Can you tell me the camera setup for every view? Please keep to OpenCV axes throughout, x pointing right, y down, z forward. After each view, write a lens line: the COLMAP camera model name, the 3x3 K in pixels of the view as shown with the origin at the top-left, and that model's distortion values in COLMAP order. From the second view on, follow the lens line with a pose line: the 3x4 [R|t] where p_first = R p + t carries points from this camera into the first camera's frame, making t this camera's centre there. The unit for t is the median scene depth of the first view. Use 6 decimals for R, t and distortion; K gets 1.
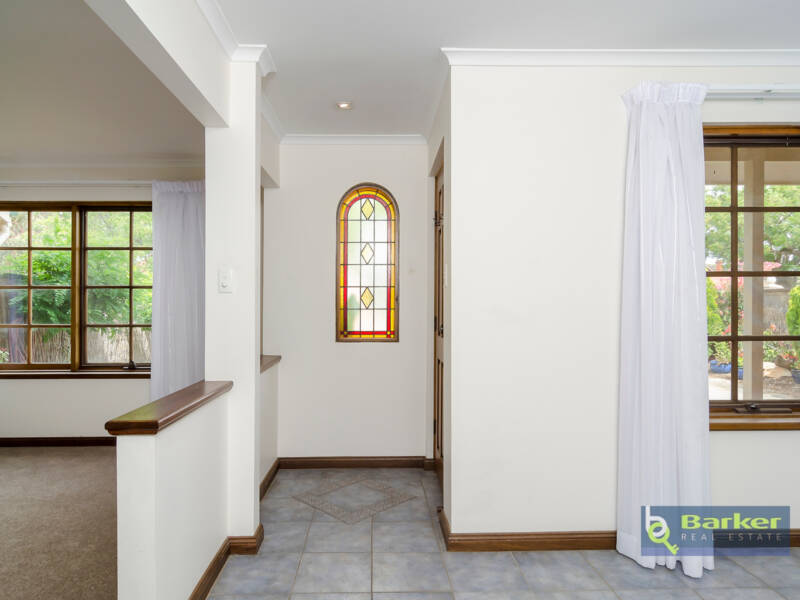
lens RADIAL K [[493.9, 0, 394.6], [0, 493.9, 304.3], [0, 0, 1]] dist [0.001891, 0.003515]
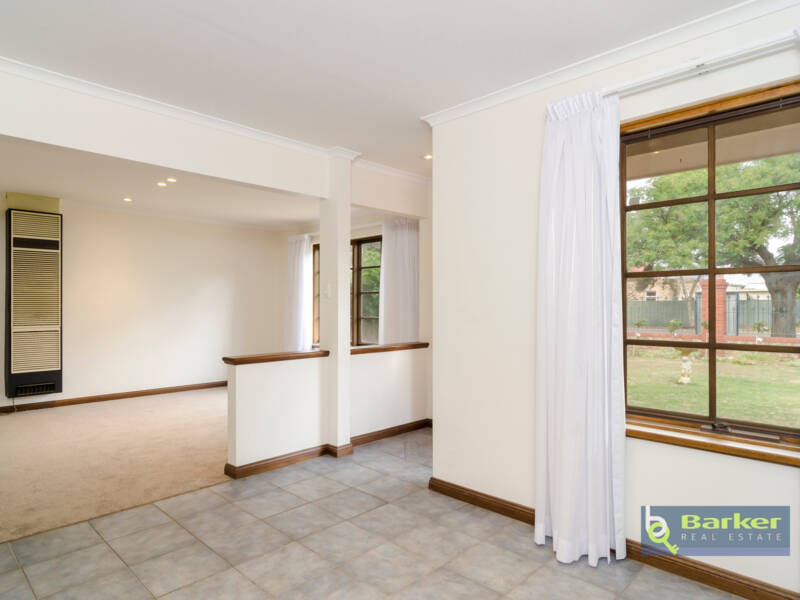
lens RADIAL K [[493.9, 0, 394.6], [0, 493.9, 304.3], [0, 0, 1]] dist [0.001891, 0.003515]
pose [[0.697020, 0.002403, -0.717048, 0.600167], [-0.002172, 0.999997, 0.001239, -0.002714], [0.717049, 0.000694, 0.697023, -0.002084]]
